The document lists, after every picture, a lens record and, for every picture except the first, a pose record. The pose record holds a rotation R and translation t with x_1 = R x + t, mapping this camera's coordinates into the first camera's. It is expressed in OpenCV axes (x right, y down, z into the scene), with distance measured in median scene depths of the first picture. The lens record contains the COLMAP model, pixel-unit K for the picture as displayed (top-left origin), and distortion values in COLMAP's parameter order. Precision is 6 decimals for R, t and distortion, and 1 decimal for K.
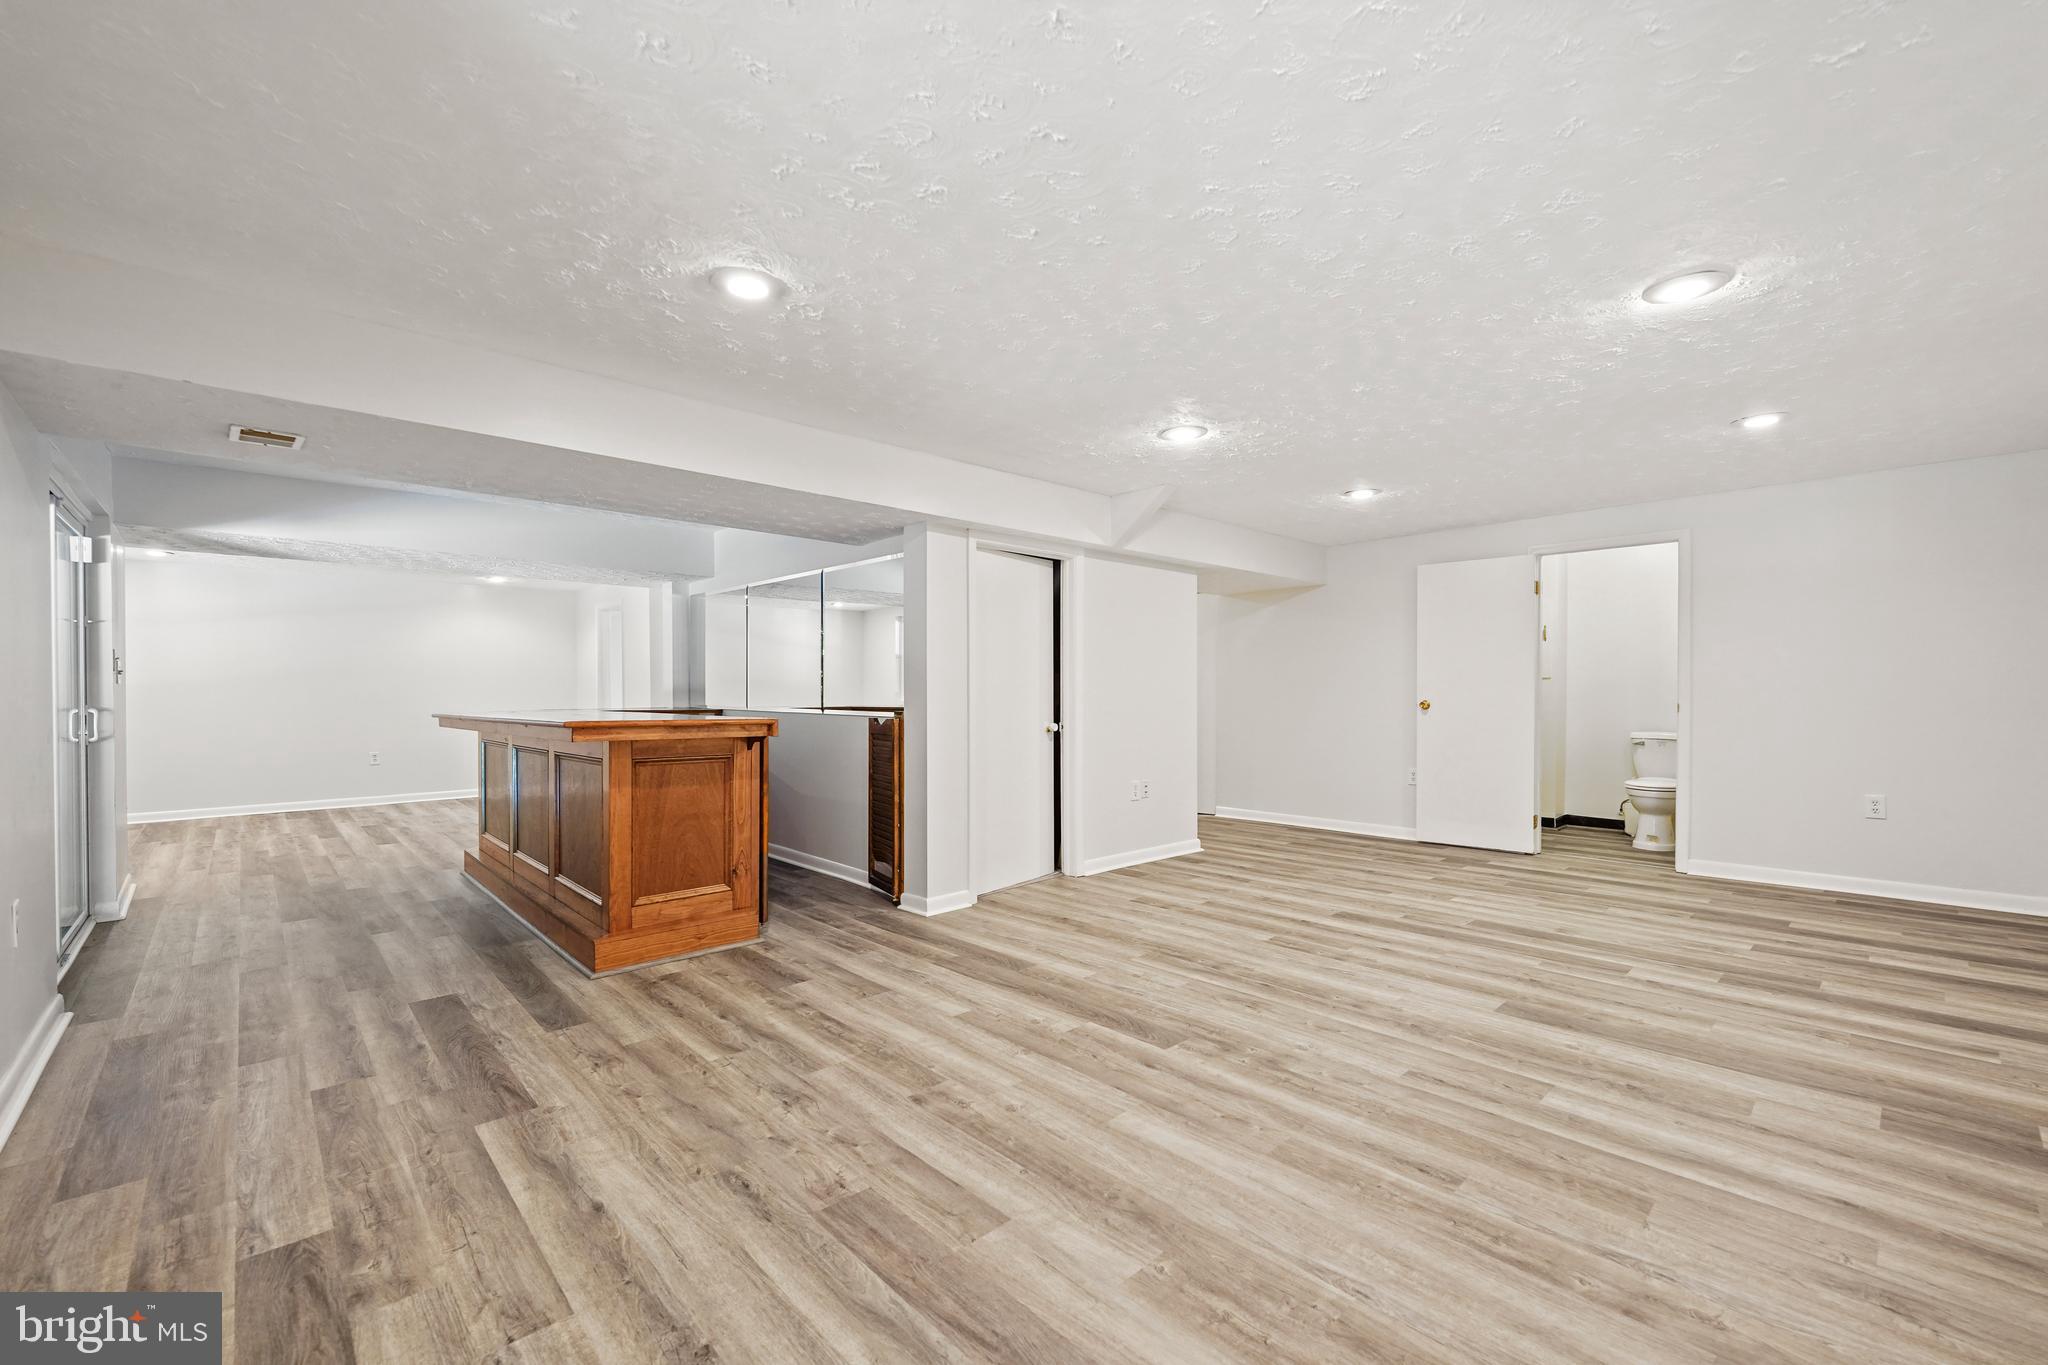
lens RADIAL K [[840.1, 0, 1017.0], [0, 840.1, 699.6], [0, 0, 1]] dist [0.008802, -0.000109]
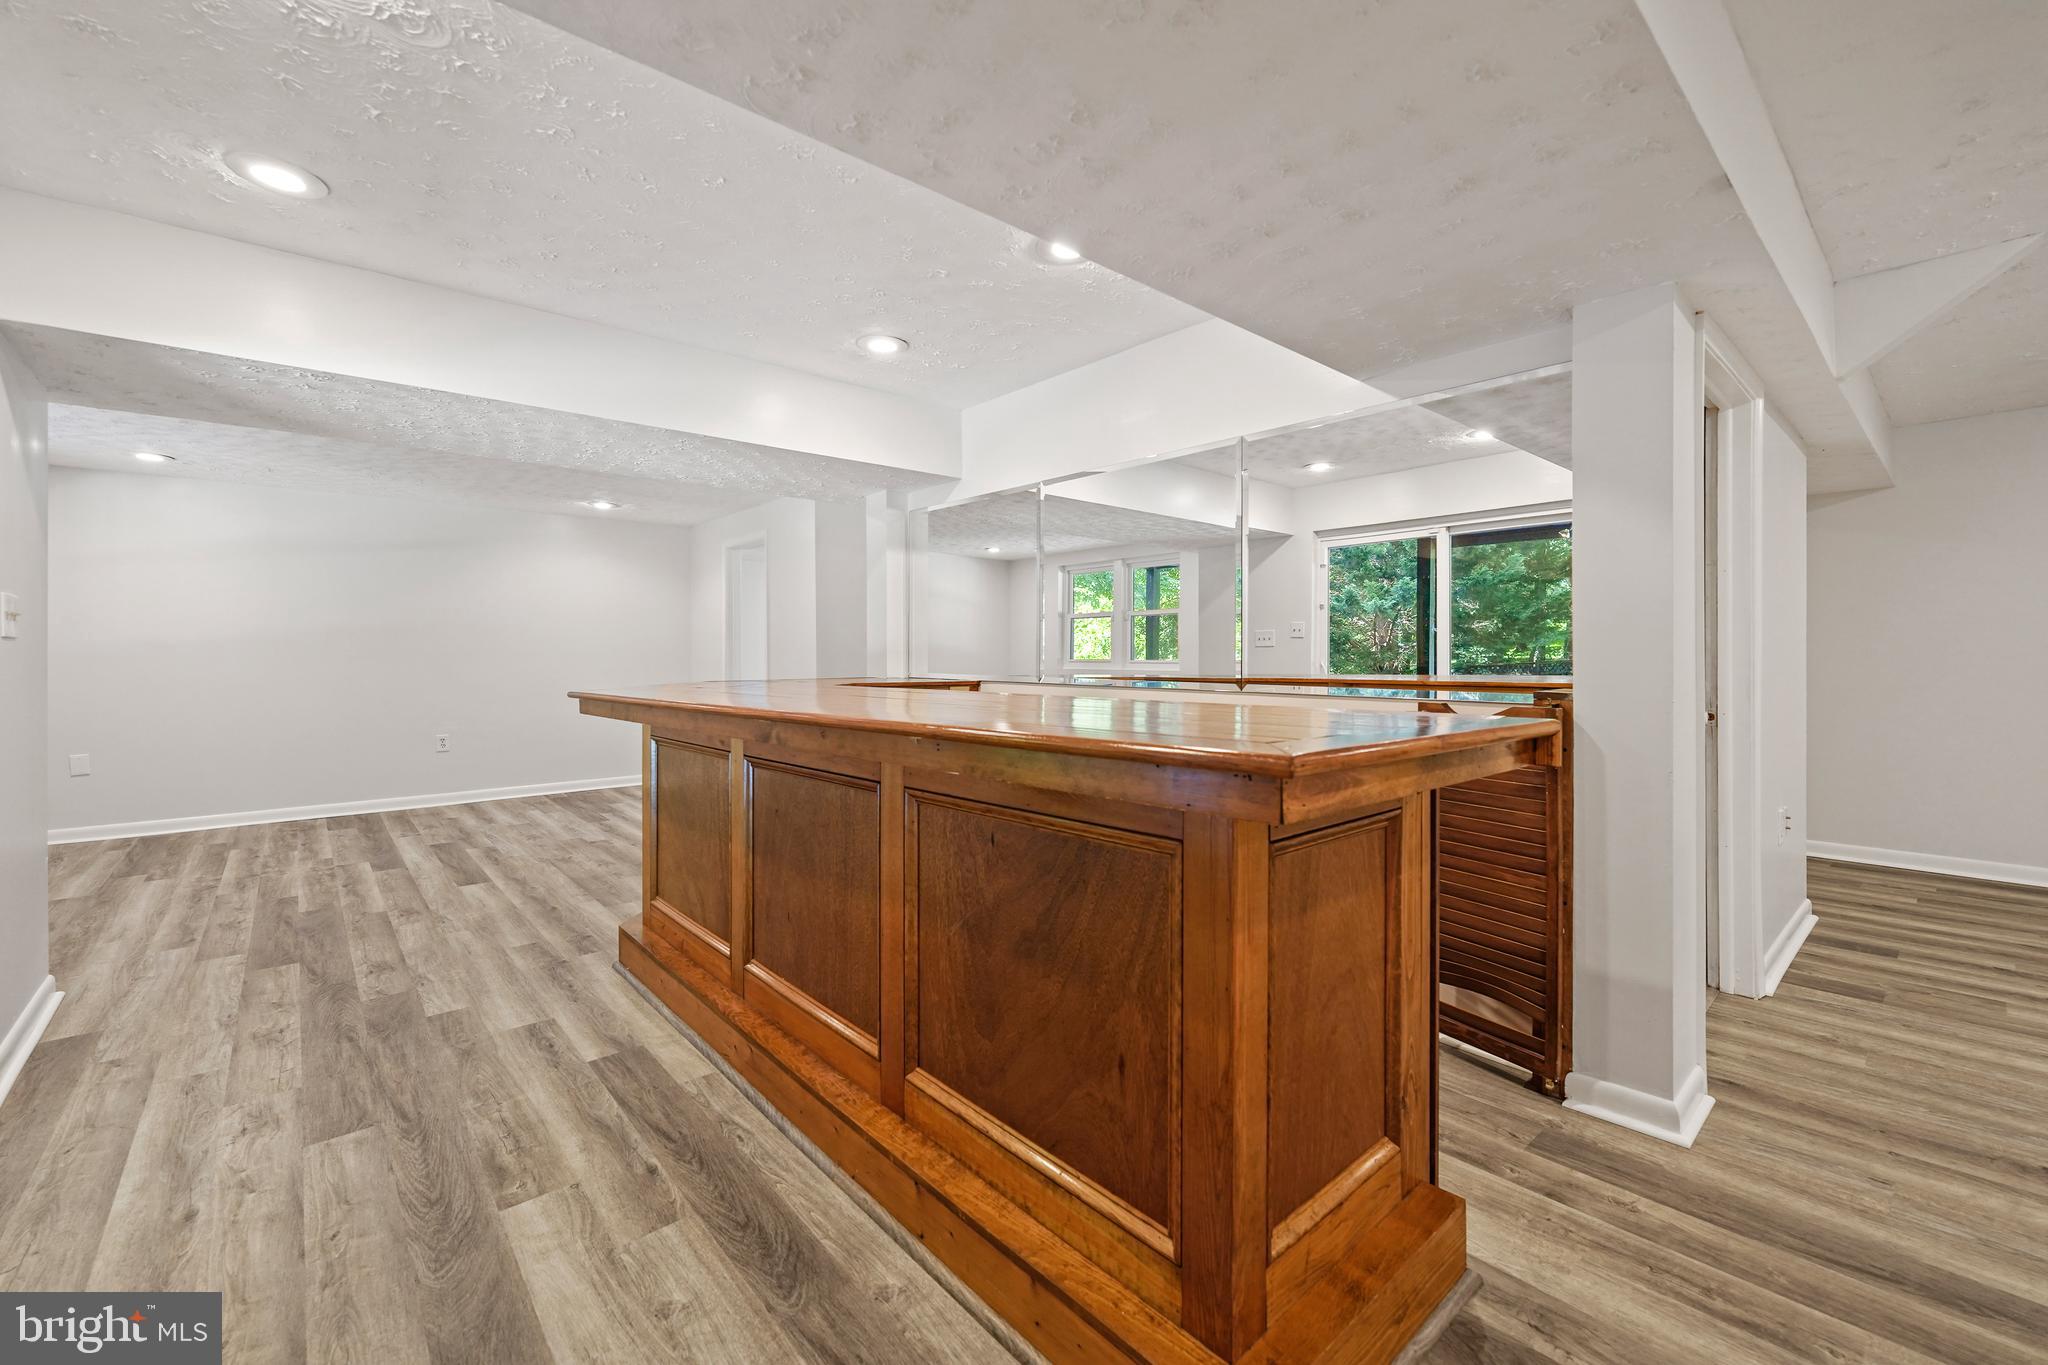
lens RADIAL K [[821.8, 0, 1013.2], [0, 821.8, 666.7], [0, 0, 1]] dist [-0.000220, 0.000328]
pose [[0.999735, 0.001134, -0.022982, -0.356937], [-0.001078, 0.999996, 0.002436, -0.001621], [0.022984, -0.002410, 0.999733, 0.424503]]
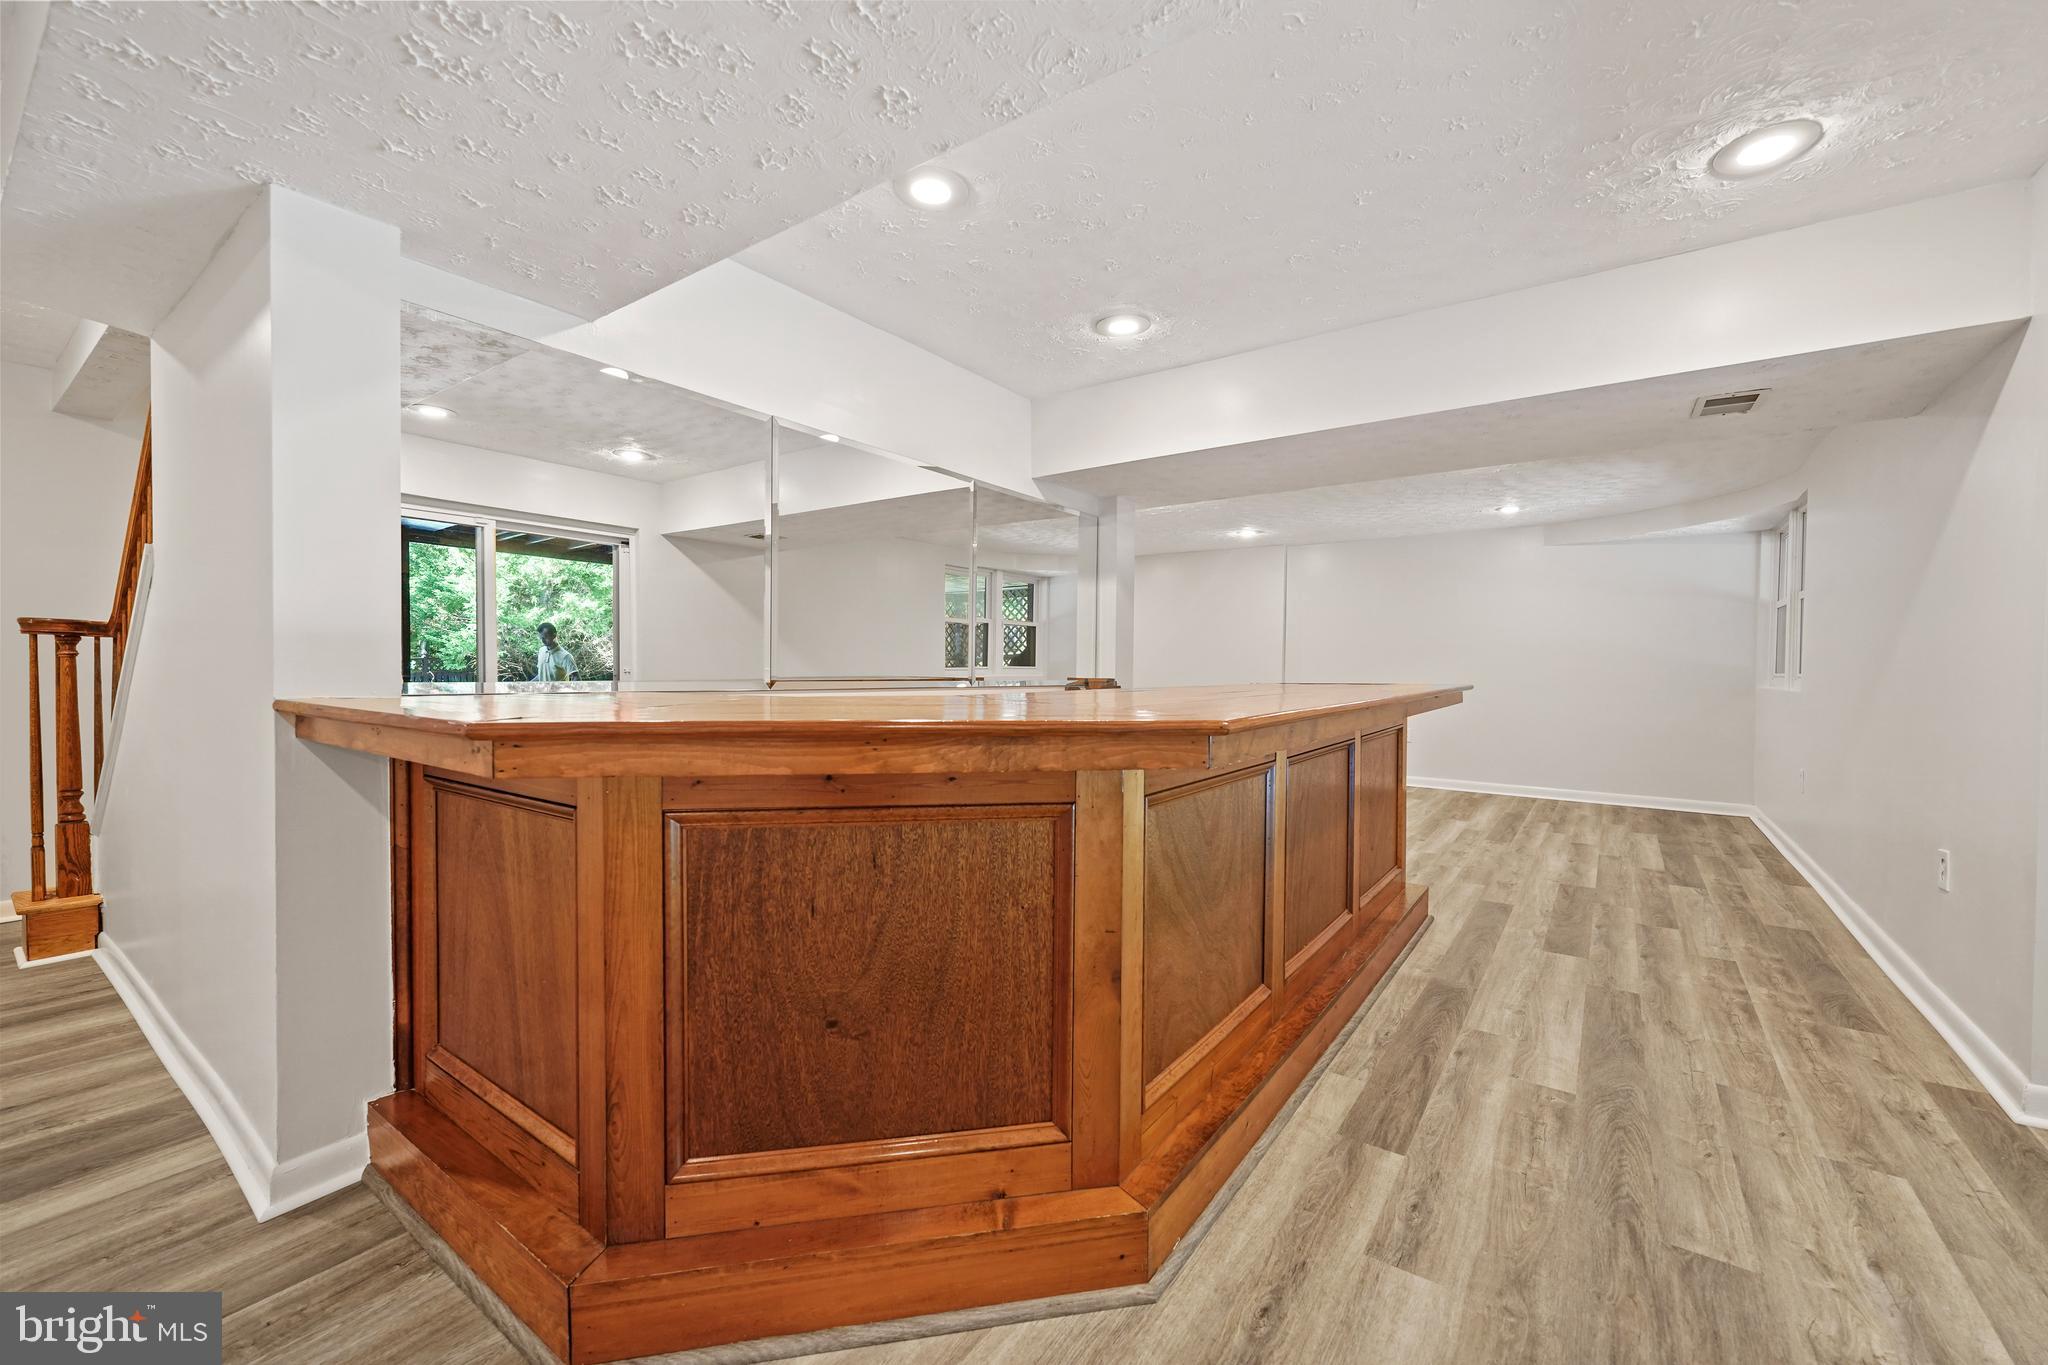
lens RADIAL K [[821.8, 0, 1013.2], [0, 821.8, 666.7], [0, 0, 1]] dist [-0.000220, 0.000328]
pose [[-0.195474, 0.002014, 0.980707, -0.887930], [0.003517, 0.999993, -0.001353, -0.000929], [-0.980703, 0.003184, -0.195480, 1.065525]]
